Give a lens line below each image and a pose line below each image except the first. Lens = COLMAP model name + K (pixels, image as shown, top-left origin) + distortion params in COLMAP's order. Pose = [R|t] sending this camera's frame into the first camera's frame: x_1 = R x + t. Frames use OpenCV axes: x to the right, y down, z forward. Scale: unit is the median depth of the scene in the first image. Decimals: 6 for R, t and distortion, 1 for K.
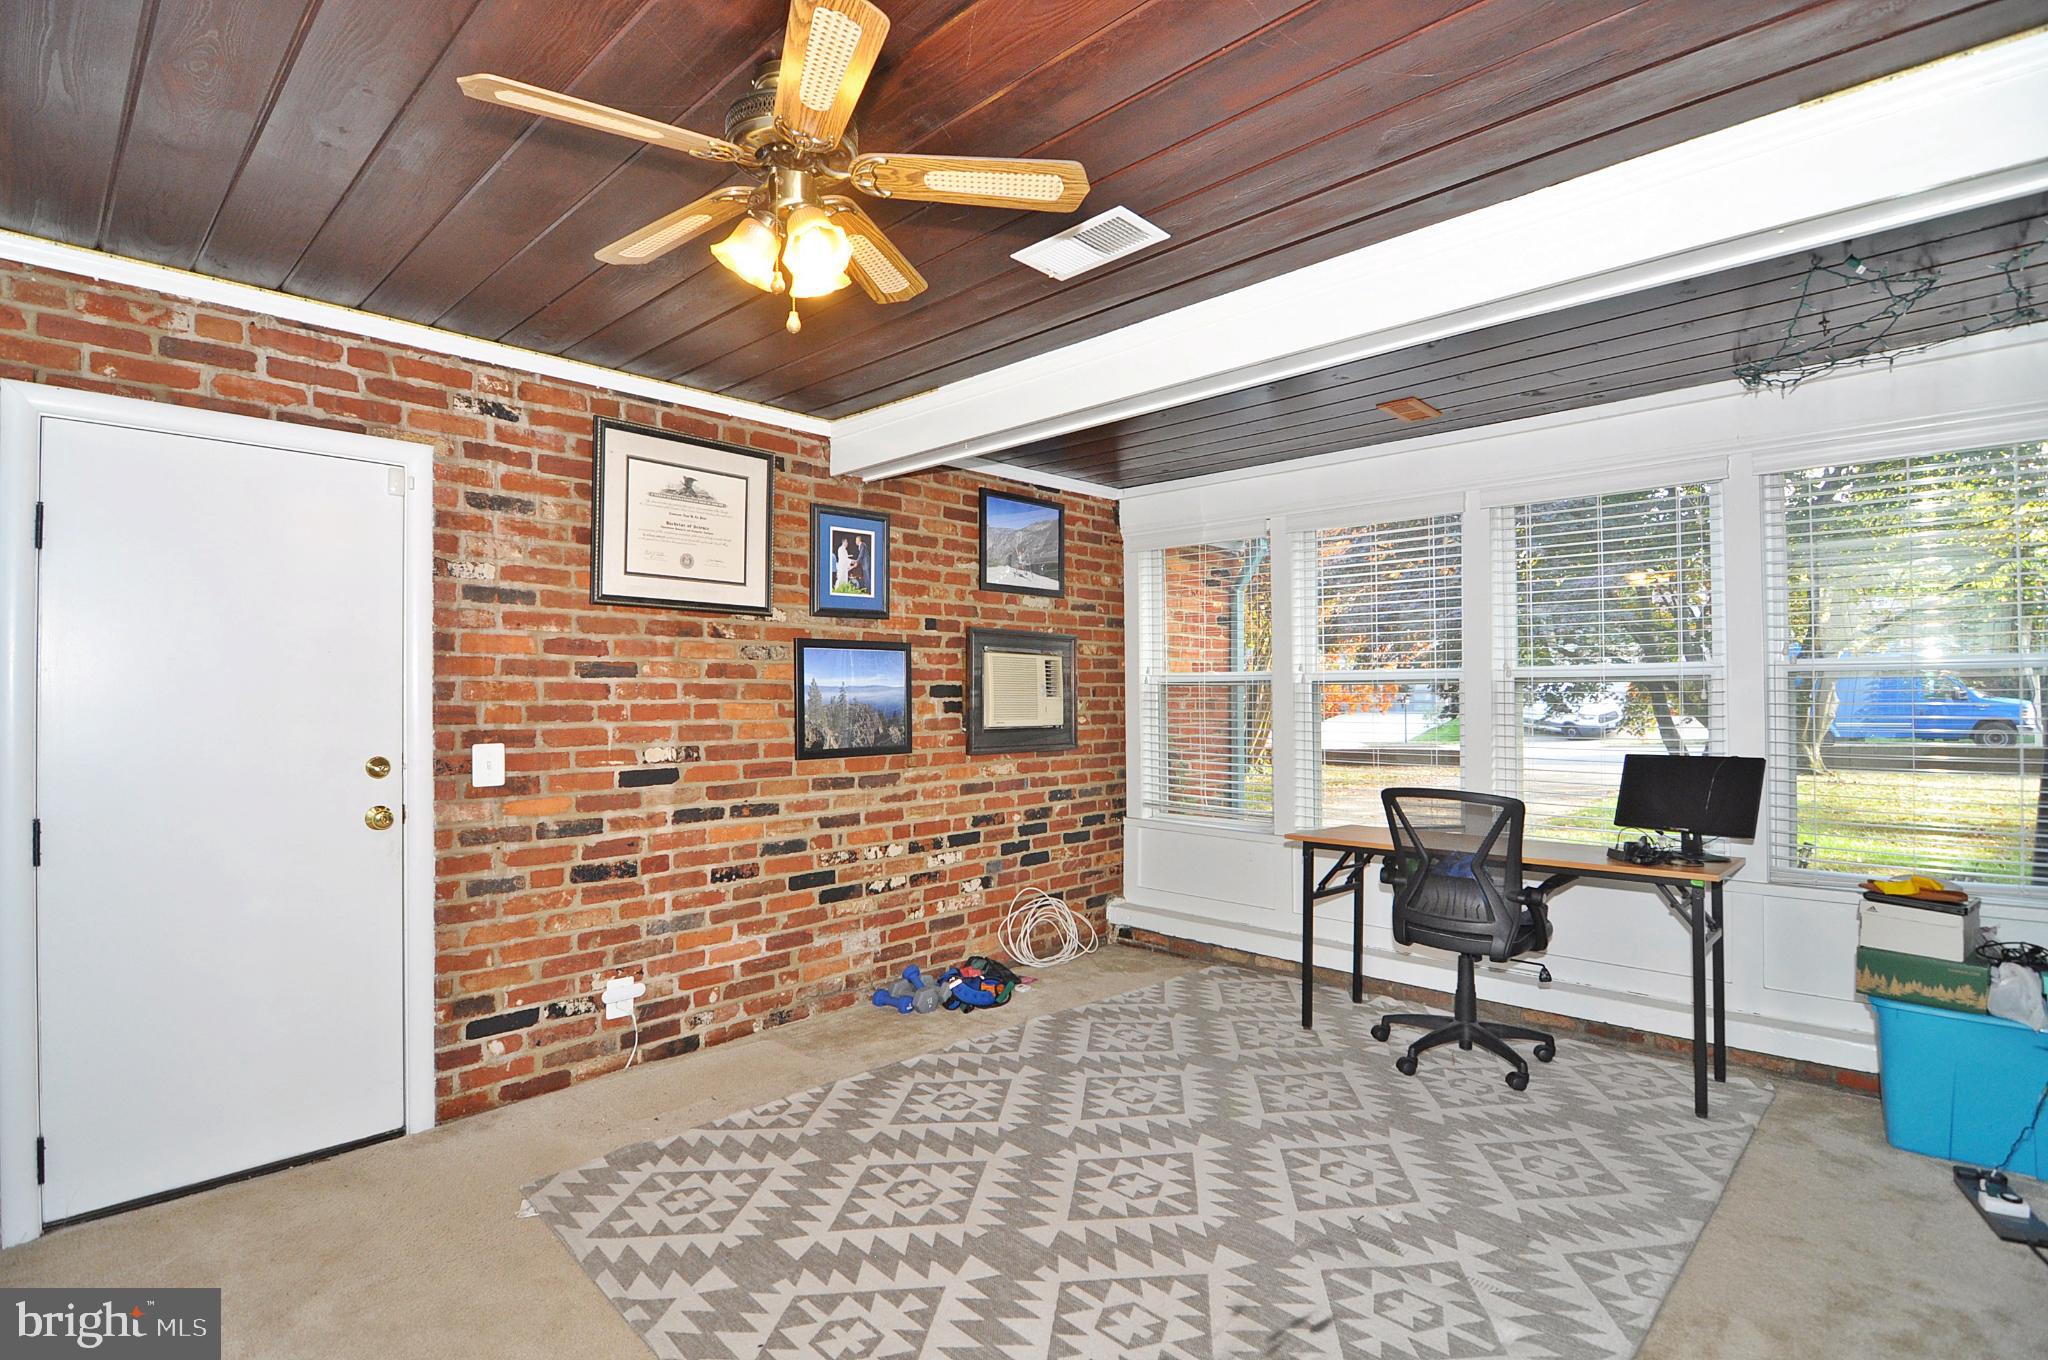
lens RADIAL K [[989.1, 0, 1024.3], [0, 989.1, 680.4], [0, 0, 1]] dist [-0.010906, -0.004414]
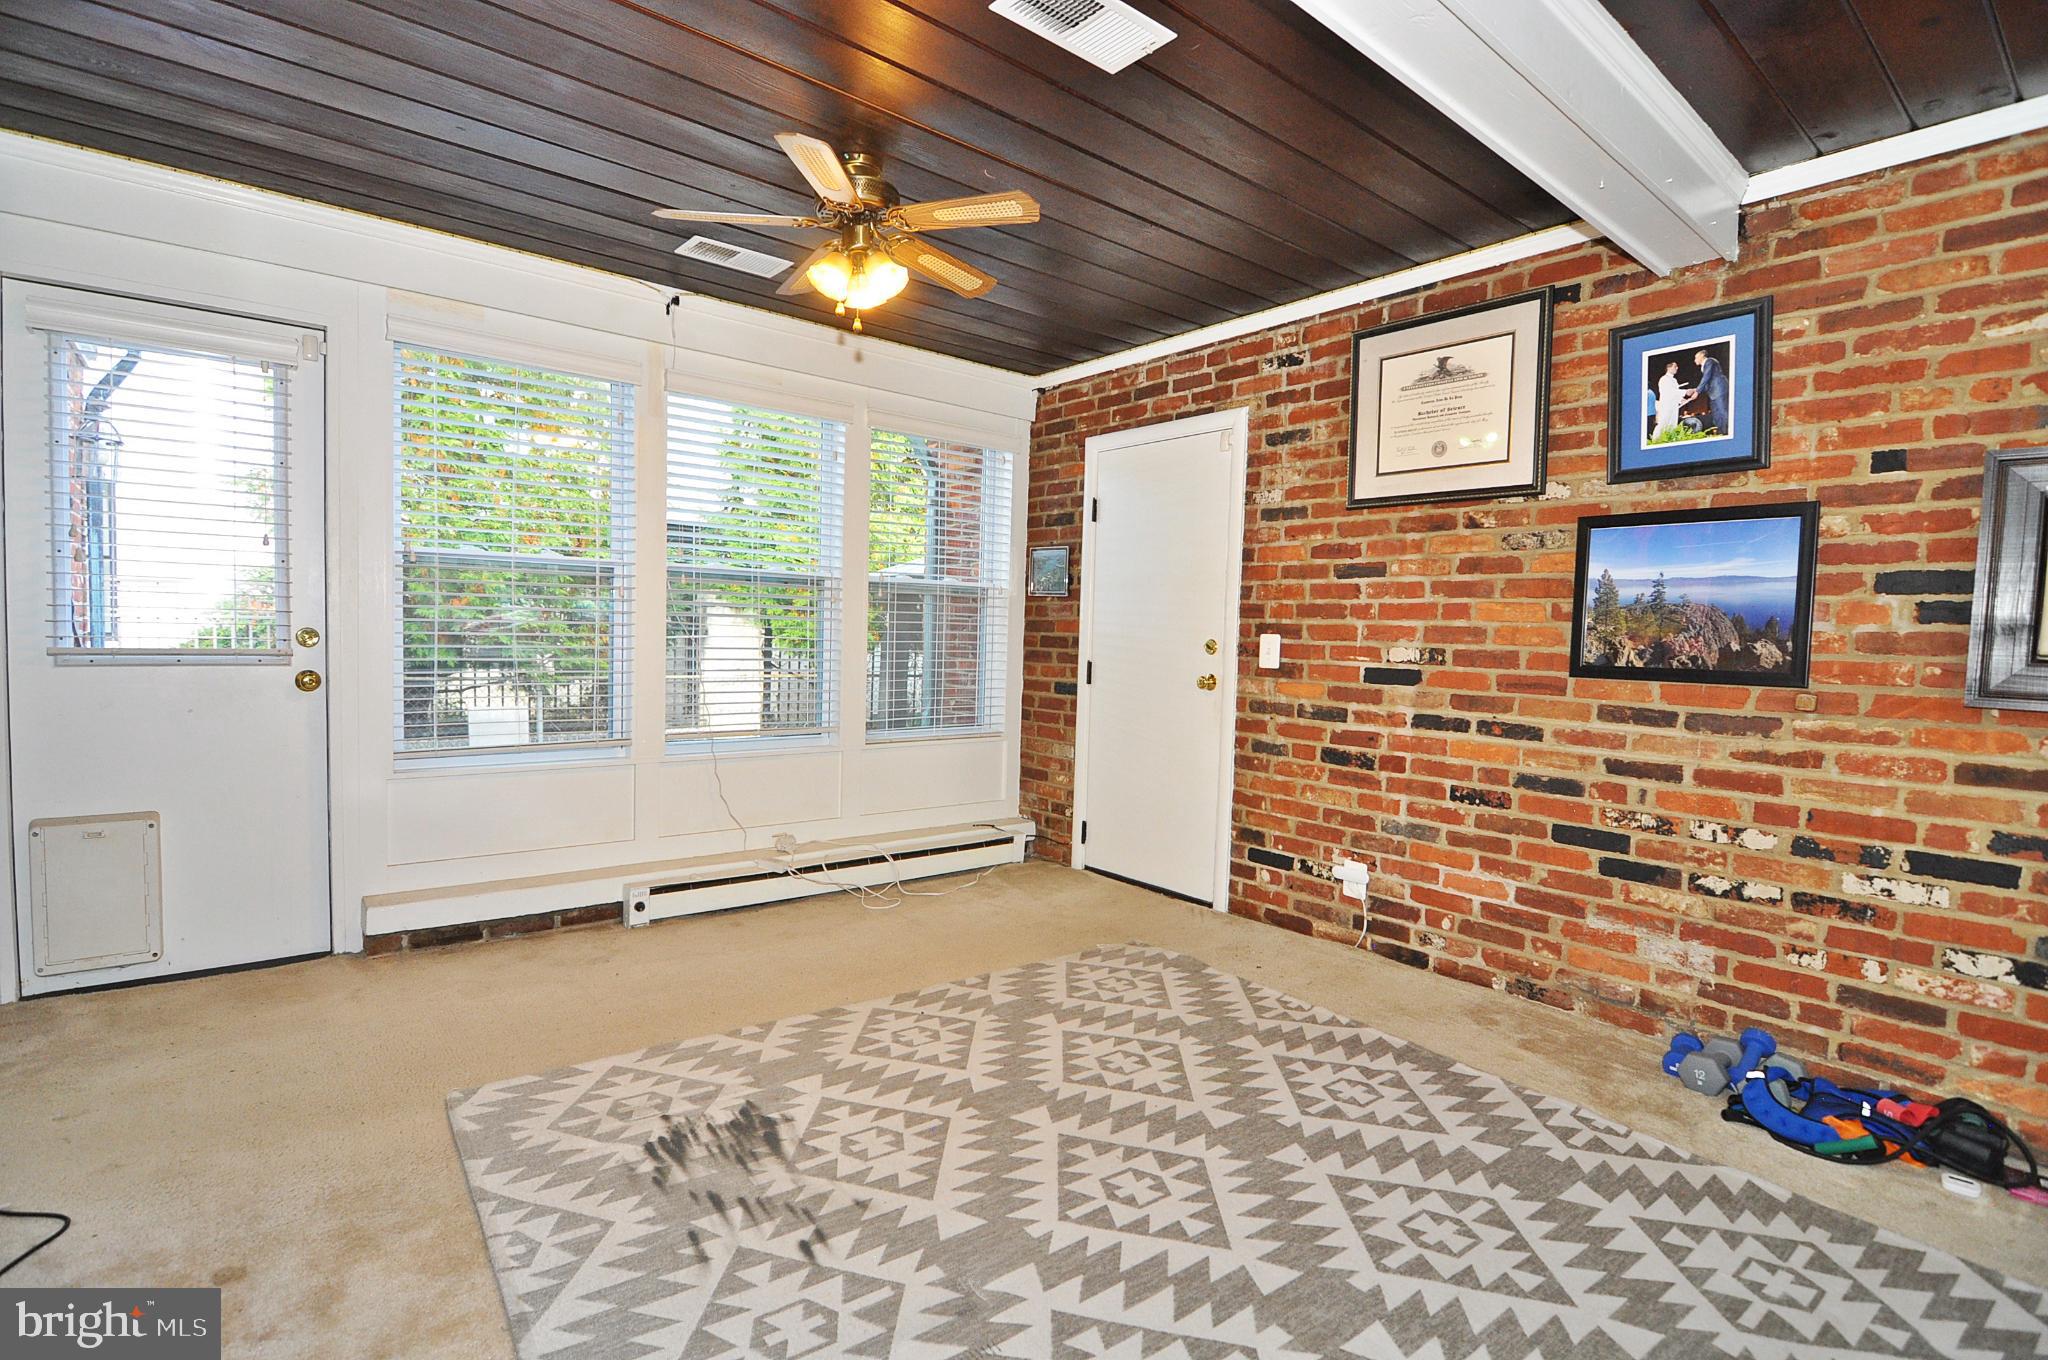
lens RADIAL K [[989.1, 0, 1025.4], [0, 989.1, 686.4], [0, 0, 1]] dist [-0.010906, -0.004414]
pose [[-0.135066, 0.055505, -0.989281, 0.650955], [-0.011383, 0.998277, 0.057564, 0.053878], [0.990771, 0.019036, -0.134202, 0.752837]]
